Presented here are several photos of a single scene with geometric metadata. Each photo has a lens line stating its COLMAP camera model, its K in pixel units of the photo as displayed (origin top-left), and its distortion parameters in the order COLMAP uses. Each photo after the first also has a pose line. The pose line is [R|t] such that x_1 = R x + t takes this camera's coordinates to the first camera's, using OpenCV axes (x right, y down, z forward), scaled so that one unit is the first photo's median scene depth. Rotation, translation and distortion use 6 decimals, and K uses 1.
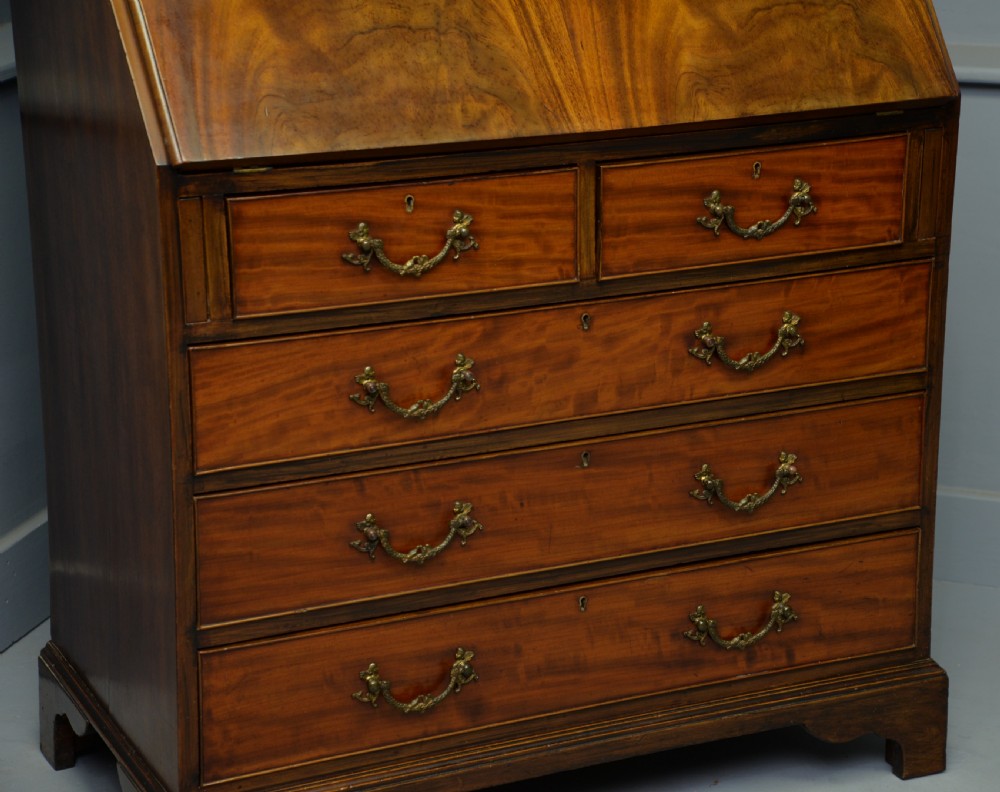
lens RADIAL K [[2642.3, 0, 602.0], [0, 2642.3, 399.7], [0, 0, 1]] dist [0.713412, 0.000000]
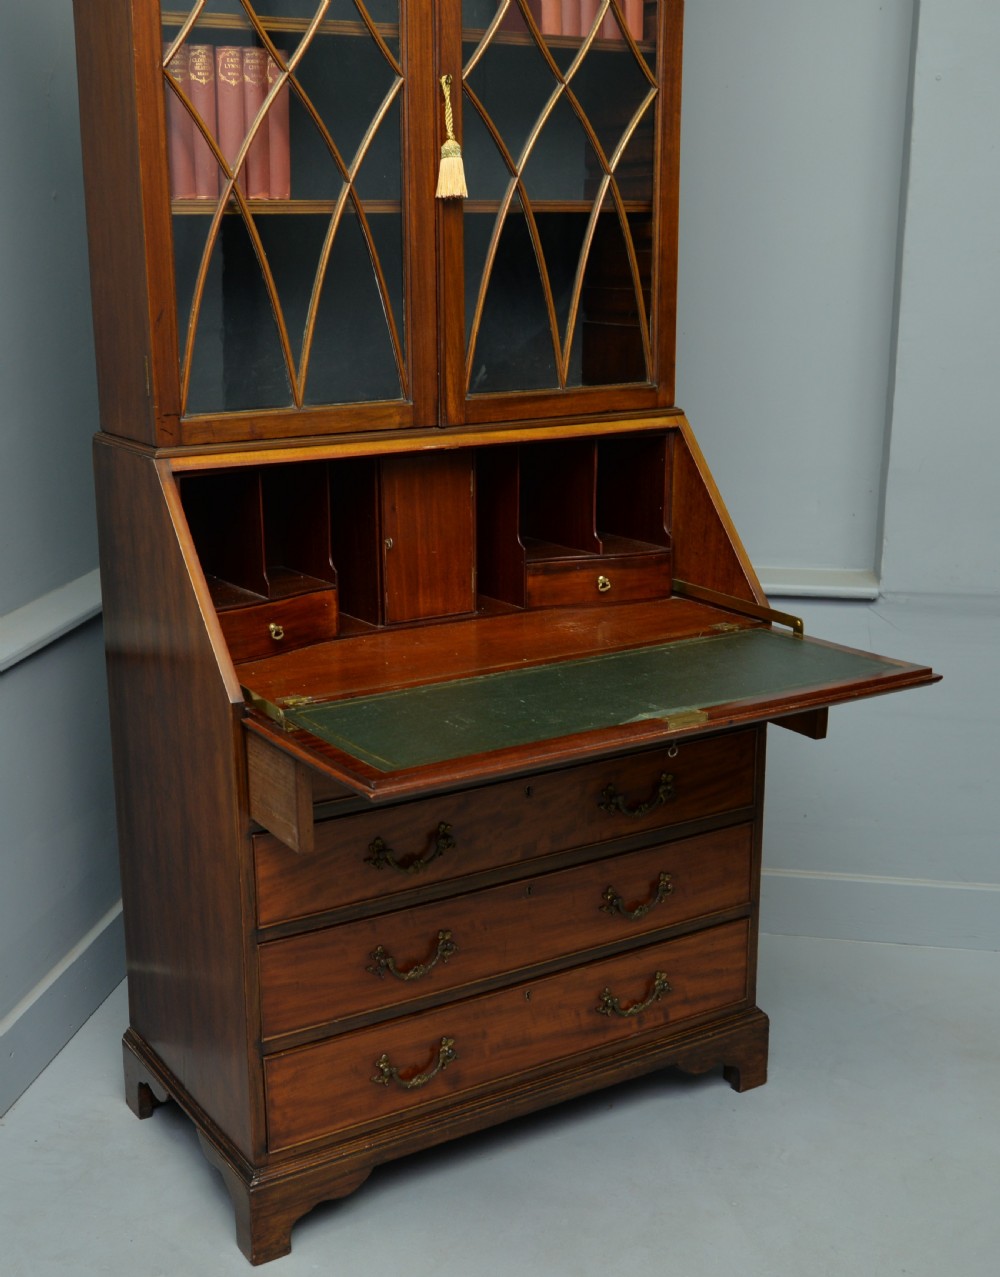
lens RADIAL K [[1583.9, 0, 430.6], [0, 1583.9, 654.6], [0, 0, 1]] dist [-0.002850, 0.000000]
pose [[0.996455, -0.044492, 0.071406, -0.107809], [0.048088, 0.997618, -0.049451, -0.059932], [-0.069036, 0.052709, 0.996221, 0.190888]]
